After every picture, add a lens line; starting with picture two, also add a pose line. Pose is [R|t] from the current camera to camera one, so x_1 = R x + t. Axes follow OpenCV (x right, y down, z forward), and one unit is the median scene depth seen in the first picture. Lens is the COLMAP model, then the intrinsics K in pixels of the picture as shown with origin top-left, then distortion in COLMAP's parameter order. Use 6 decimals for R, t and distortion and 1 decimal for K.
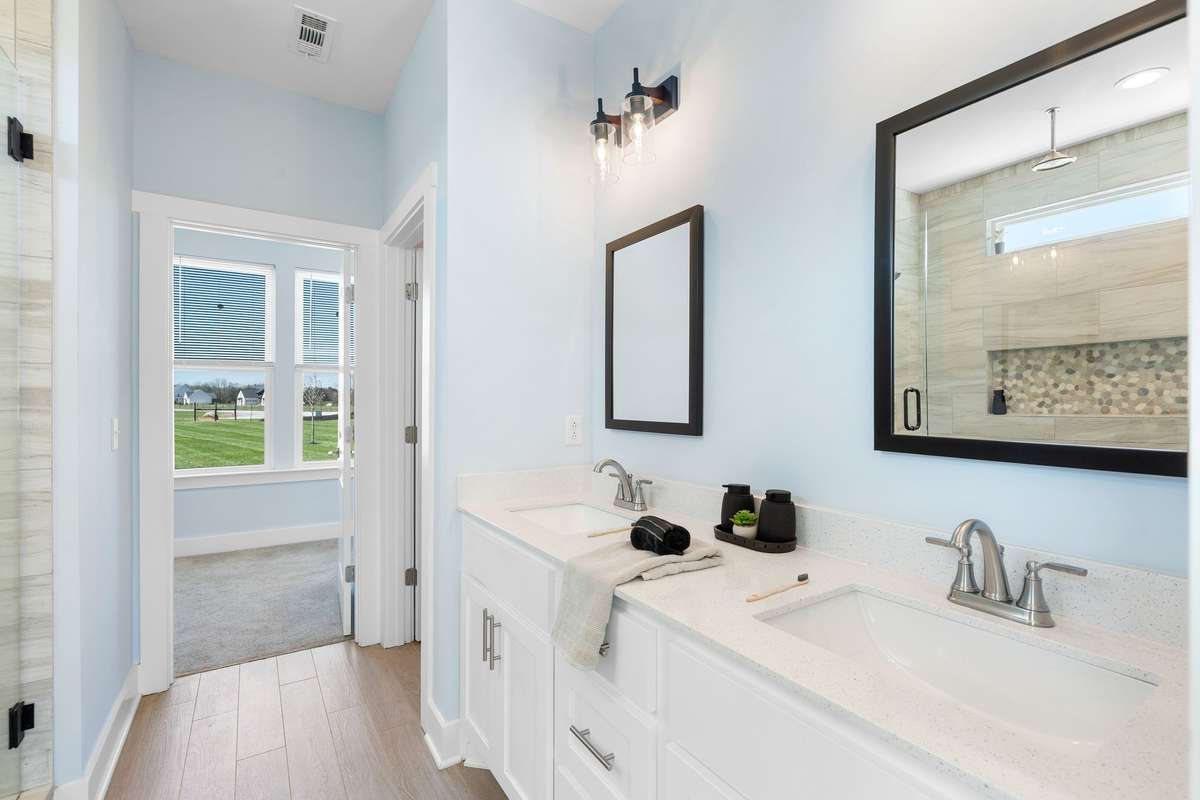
lens RADIAL K [[537.9, 0, 600.0], [0, 537.9, 400.0], [0, 0, 1]] dist [-0.001615, 0.000698]
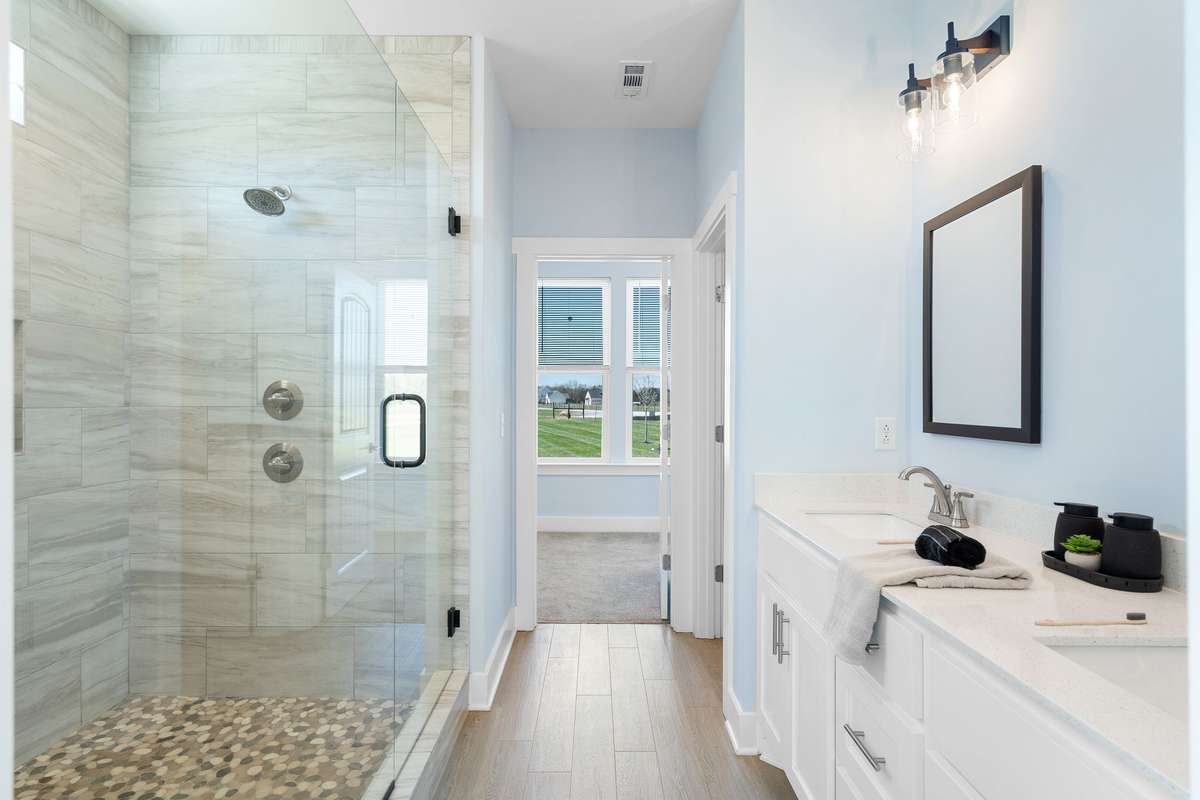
lens RADIAL K [[621.1, 0, 600.0], [0, 621.1, 400.0], [0, 0, 1]] dist [0.000727, 0.000139]
pose [[0.840402, 0.001708, -0.541960, 0.129365], [-0.002145, 0.999998, -0.000175, 0.000897], [0.541959, 0.001309, 0.840404, -0.155375]]
